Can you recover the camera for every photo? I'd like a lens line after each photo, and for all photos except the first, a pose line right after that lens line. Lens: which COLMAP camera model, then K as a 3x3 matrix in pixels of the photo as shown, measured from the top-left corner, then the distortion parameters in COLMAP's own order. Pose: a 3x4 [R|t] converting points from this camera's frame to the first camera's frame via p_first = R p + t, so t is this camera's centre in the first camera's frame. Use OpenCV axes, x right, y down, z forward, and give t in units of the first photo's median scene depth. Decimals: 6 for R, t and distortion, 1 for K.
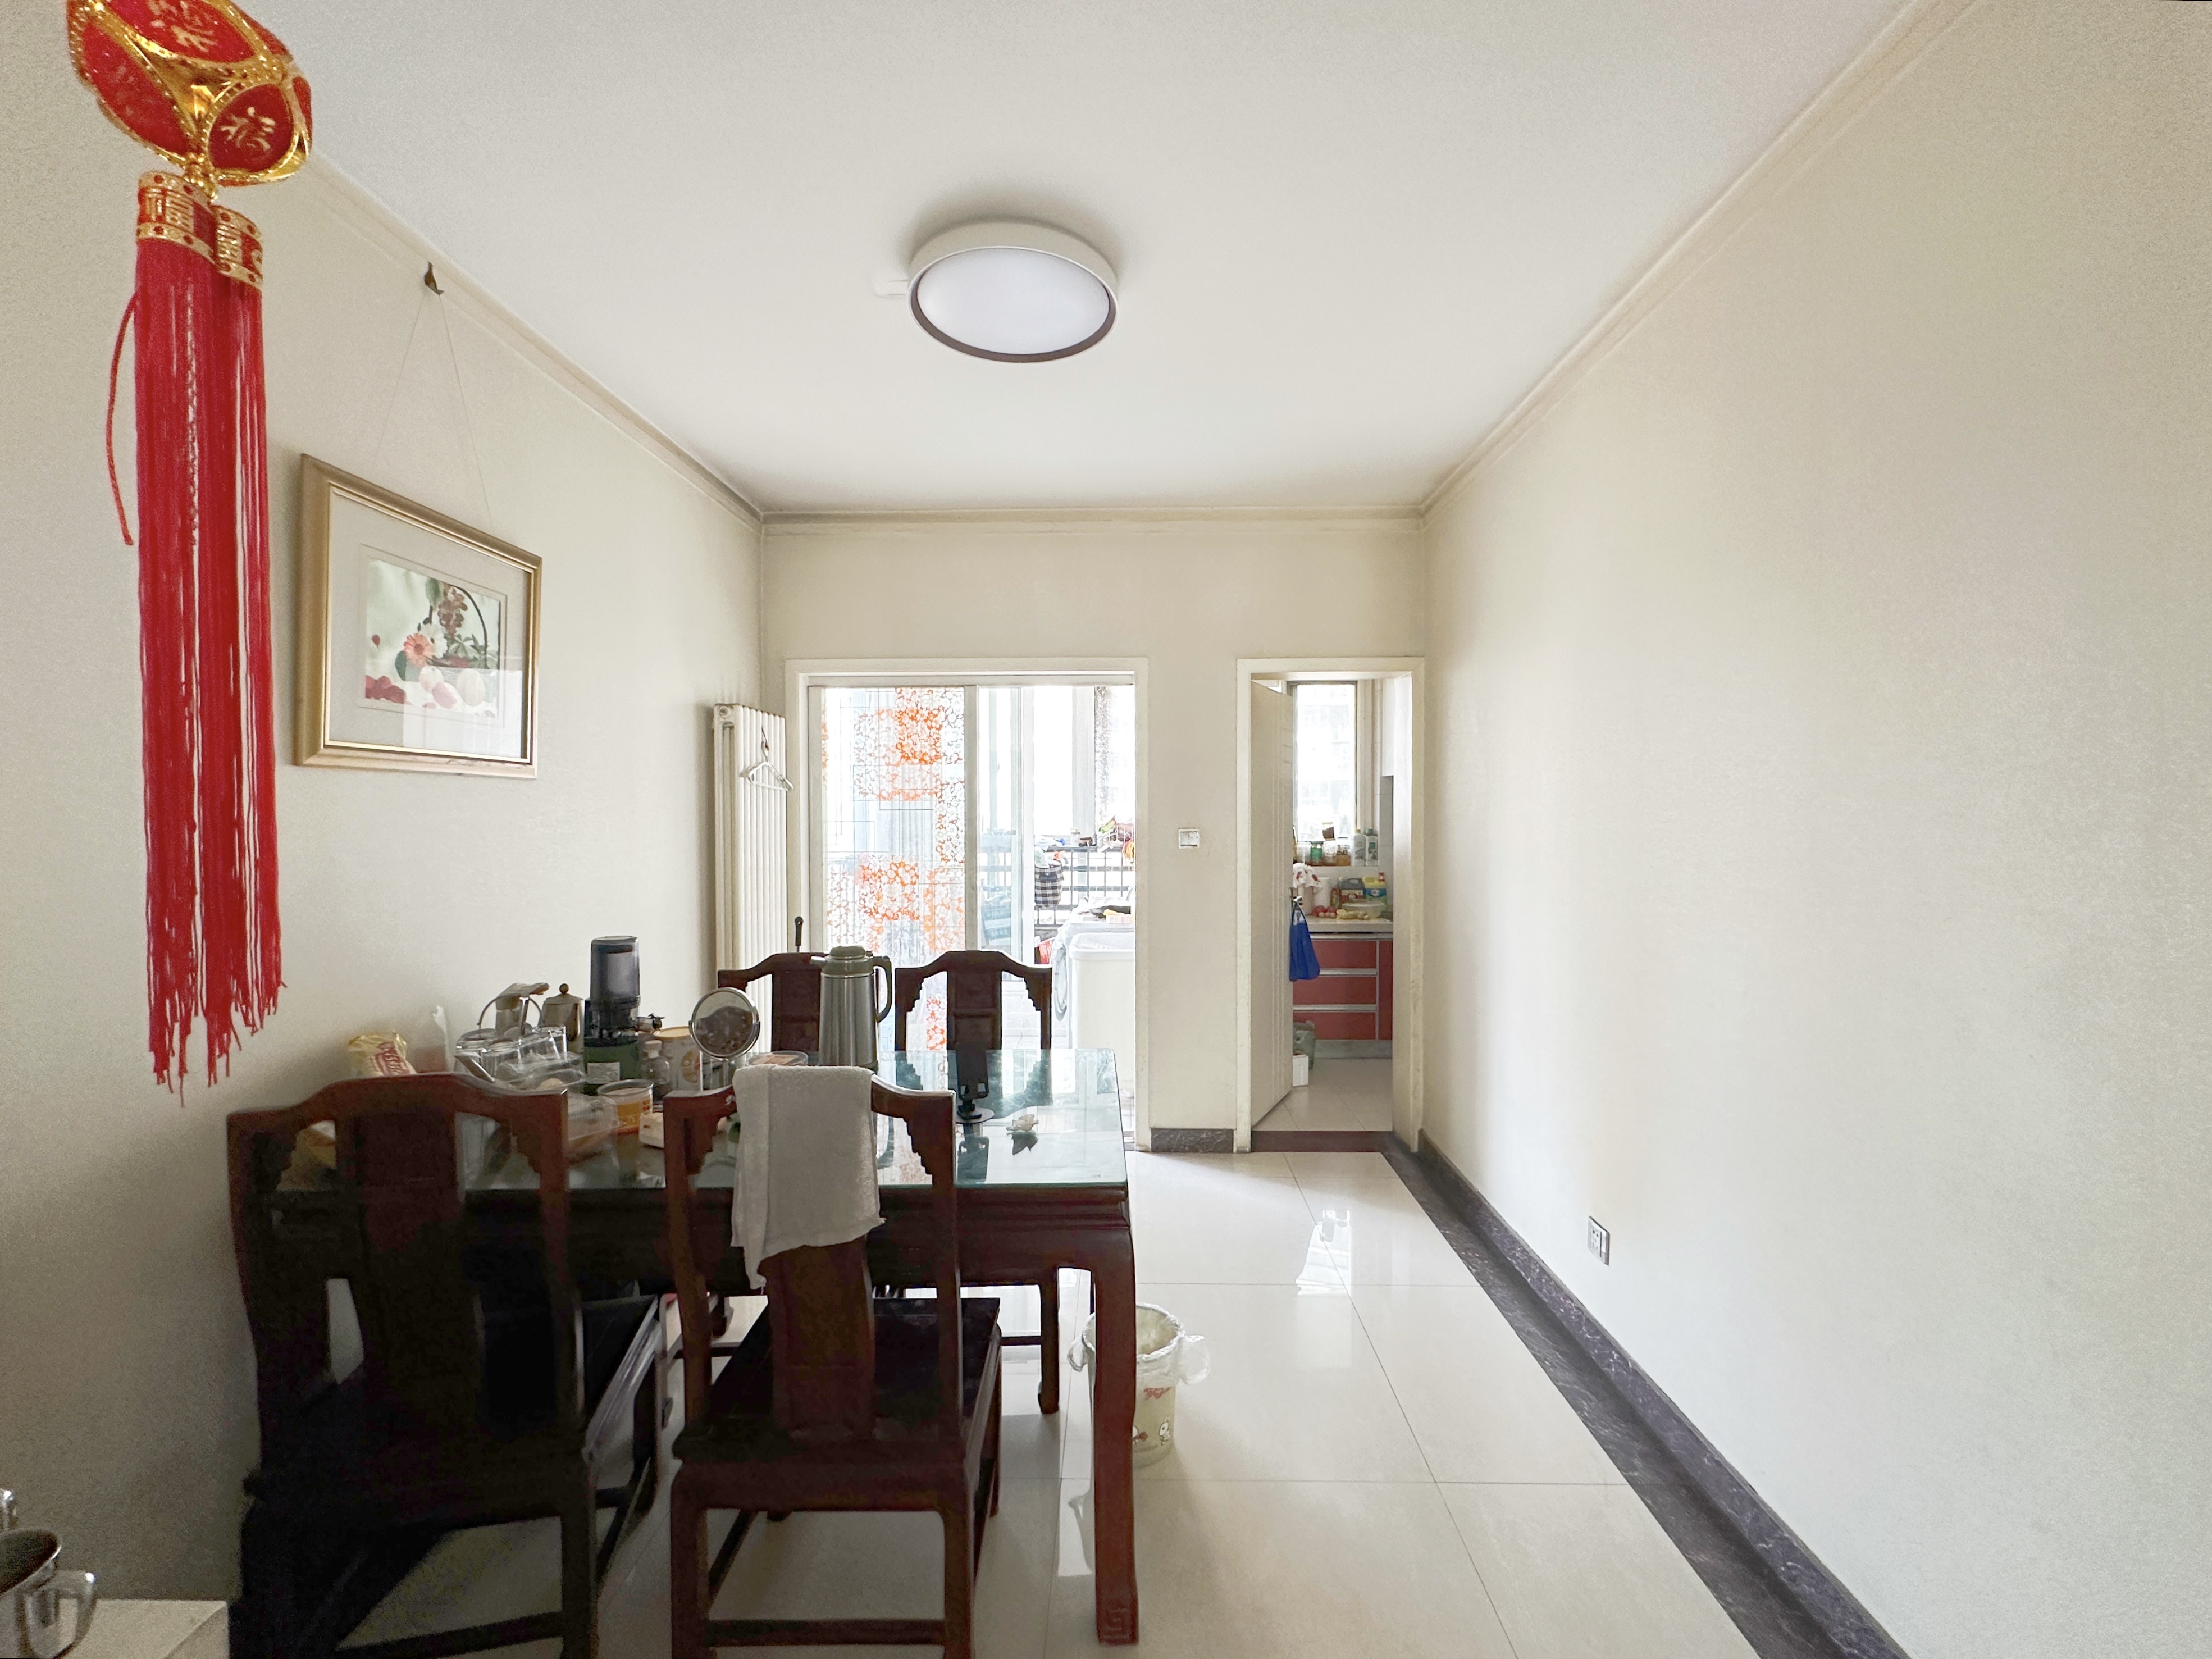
lens RADIAL K [[884.0, 0, 1105.8], [0, 884.0, 821.4], [0, 0, 1]] dist [-0.003529, -0.000649]
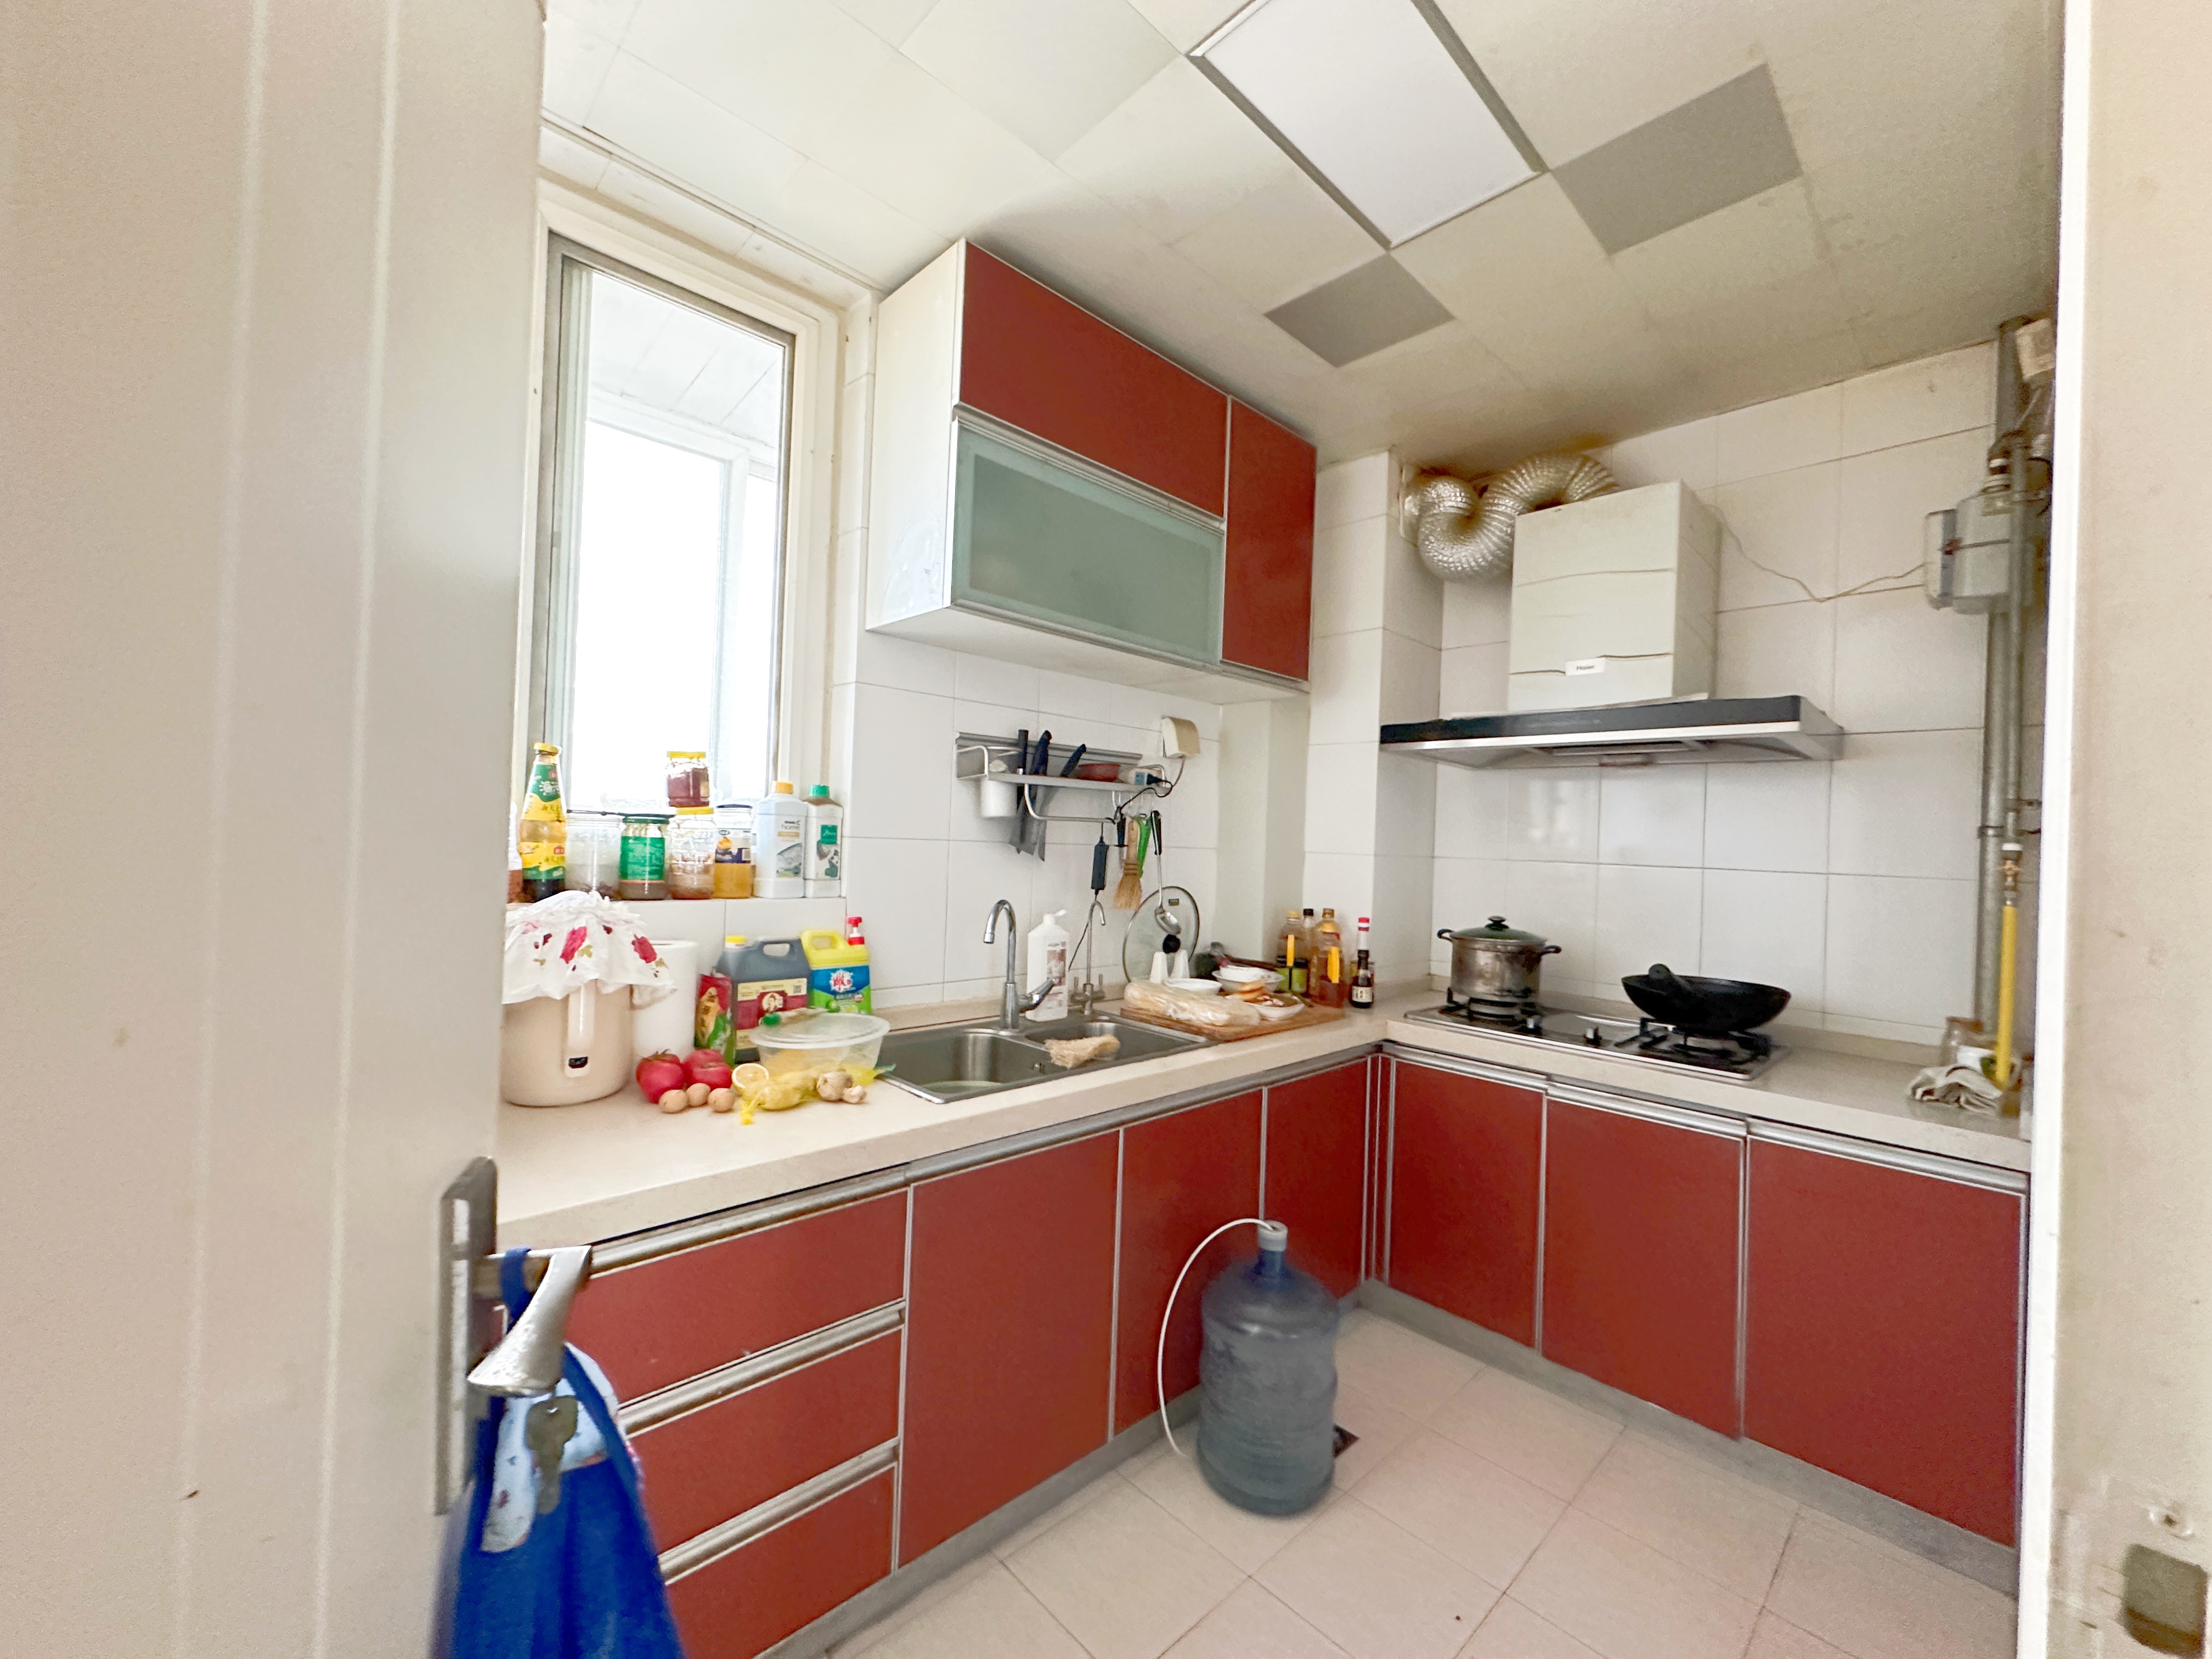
lens RADIAL K [[883.9, 0, 1096.7], [0, 883.9, 821.6], [0, 0, 1]] dist [-0.003529, -0.000649]
pose [[0.713180, 0.039308, 0.699878, 0.146796], [-0.029775, 0.999224, -0.025779, 0.028754], [-0.700348, -0.002454, 0.713797, 0.710362]]
